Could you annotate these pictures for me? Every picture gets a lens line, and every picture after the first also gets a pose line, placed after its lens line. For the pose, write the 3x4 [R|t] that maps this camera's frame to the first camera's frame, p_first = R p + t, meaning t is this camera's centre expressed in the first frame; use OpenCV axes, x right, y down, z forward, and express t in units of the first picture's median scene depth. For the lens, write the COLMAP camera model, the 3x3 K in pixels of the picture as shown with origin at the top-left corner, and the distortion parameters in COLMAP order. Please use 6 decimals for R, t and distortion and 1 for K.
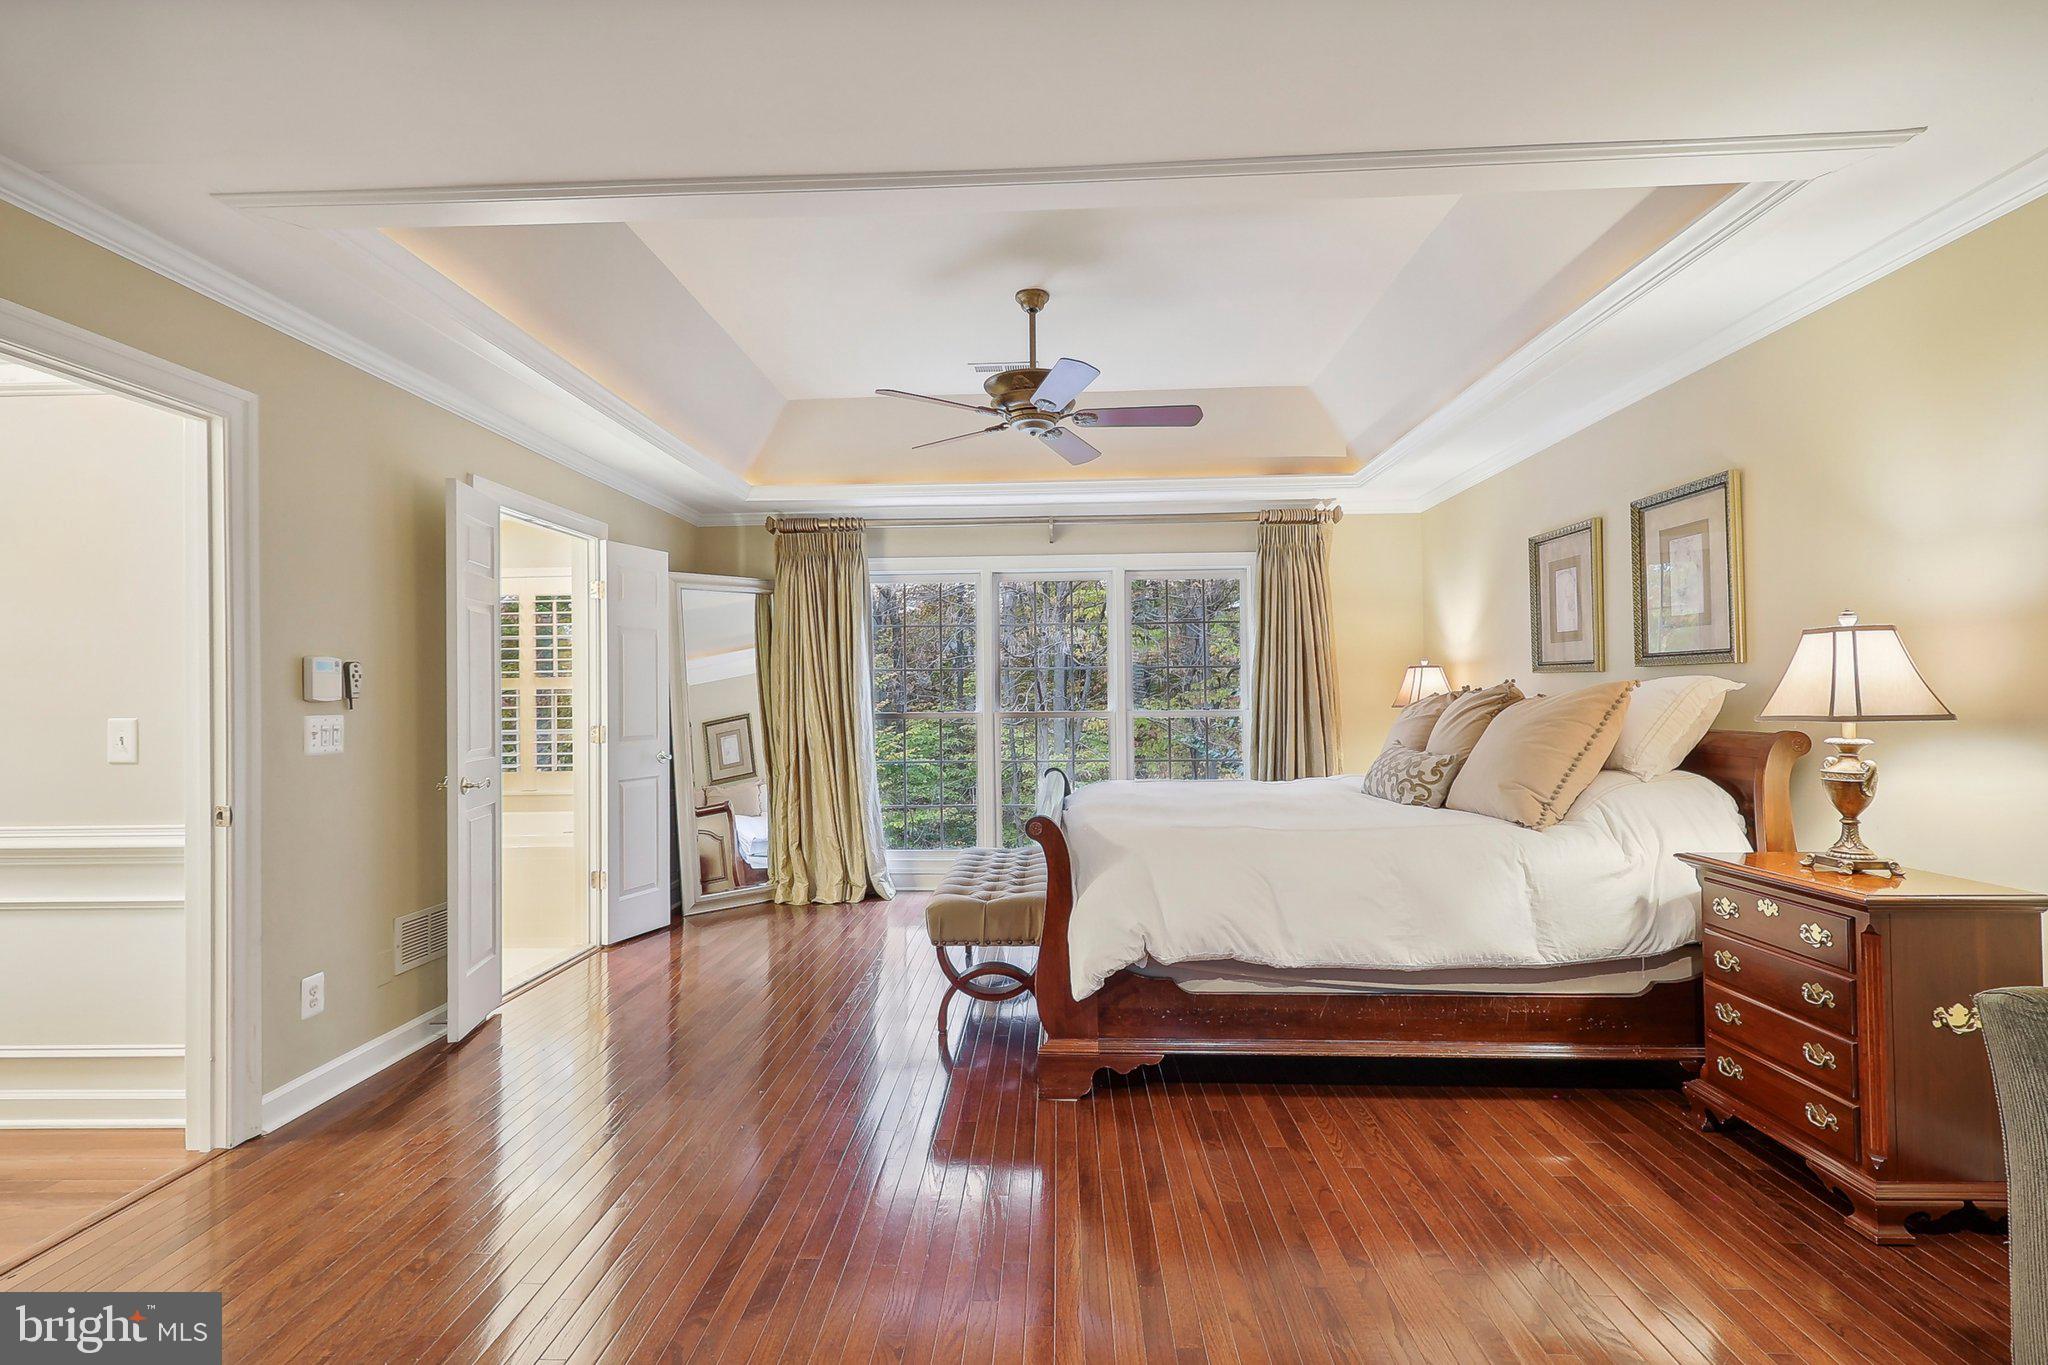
lens RADIAL K [[959.5, 0, 1024.0], [0, 959.5, 682.5], [0, 0, 1]] dist [0.017306, -0.000287]
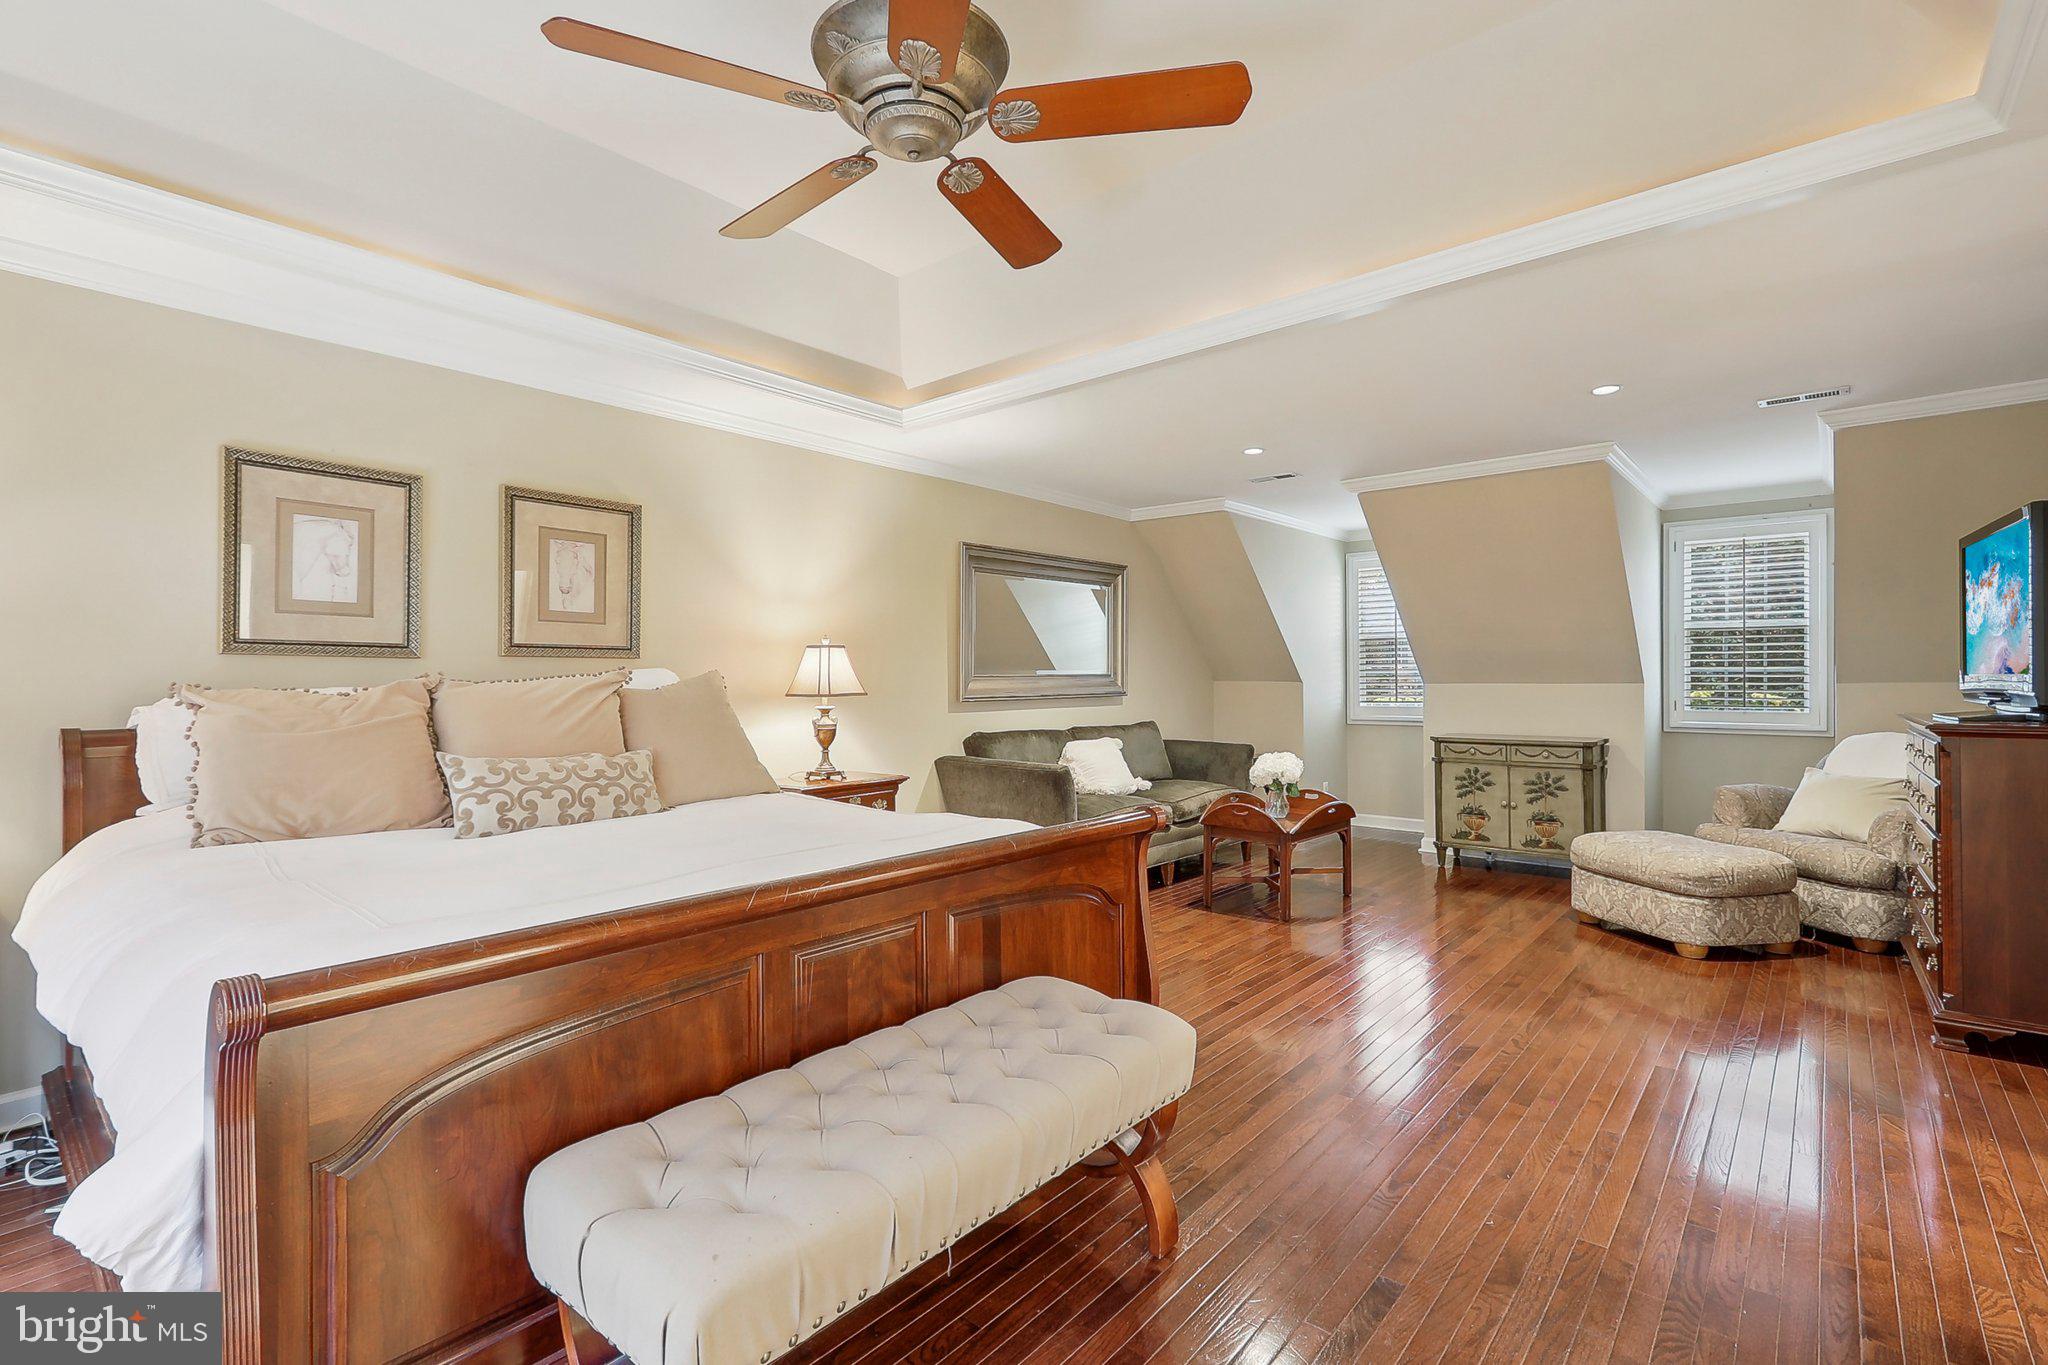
lens RADIAL K [[952.2, 0, 1024.9], [0, 952.2, 668.3], [0, 0, 1]] dist [0.018966, -0.000528]
pose [[-0.789790, 0.022541, 0.612963, -0.398645], [0.007299, 0.999599, -0.027355, 0.028169], [-0.613334, -0.017131, -0.789638, 1.586666]]
